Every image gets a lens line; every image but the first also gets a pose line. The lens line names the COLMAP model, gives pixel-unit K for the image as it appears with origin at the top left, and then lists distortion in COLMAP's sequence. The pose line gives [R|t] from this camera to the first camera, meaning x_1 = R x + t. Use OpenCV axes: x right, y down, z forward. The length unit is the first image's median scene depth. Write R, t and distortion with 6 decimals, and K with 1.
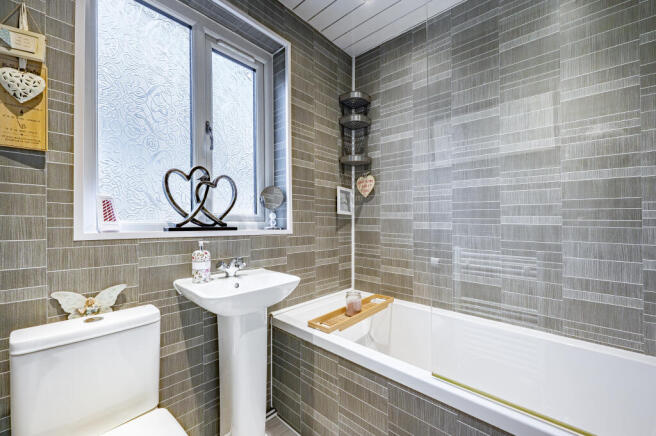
lens RADIAL K [[262.6, 0, 320.7], [0, 262.6, 219.7], [0, 0, 1]] dist [0.000545, 0.000130]
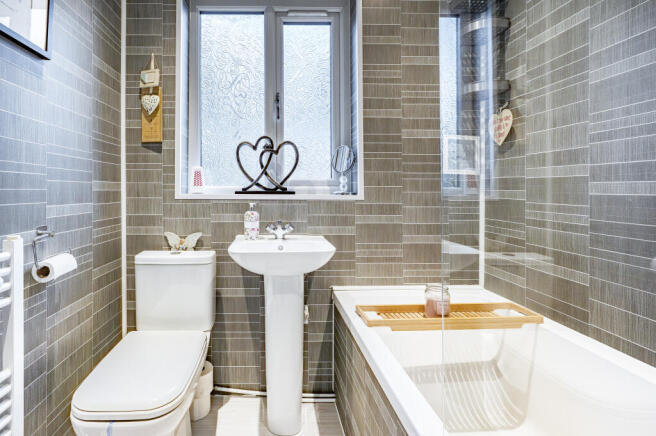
lens RADIAL K [[309.4, 0, 362.0], [0, 309.4, 195.2], [0, 0, 1]] dist [-0.000739, 0.000332]
pose [[0.689608, -0.003710, -0.724173, 0.709227], [0.008897, 0.999955, 0.003349, 0.041128], [0.724128, -0.008753, 0.689610, 0.370156]]
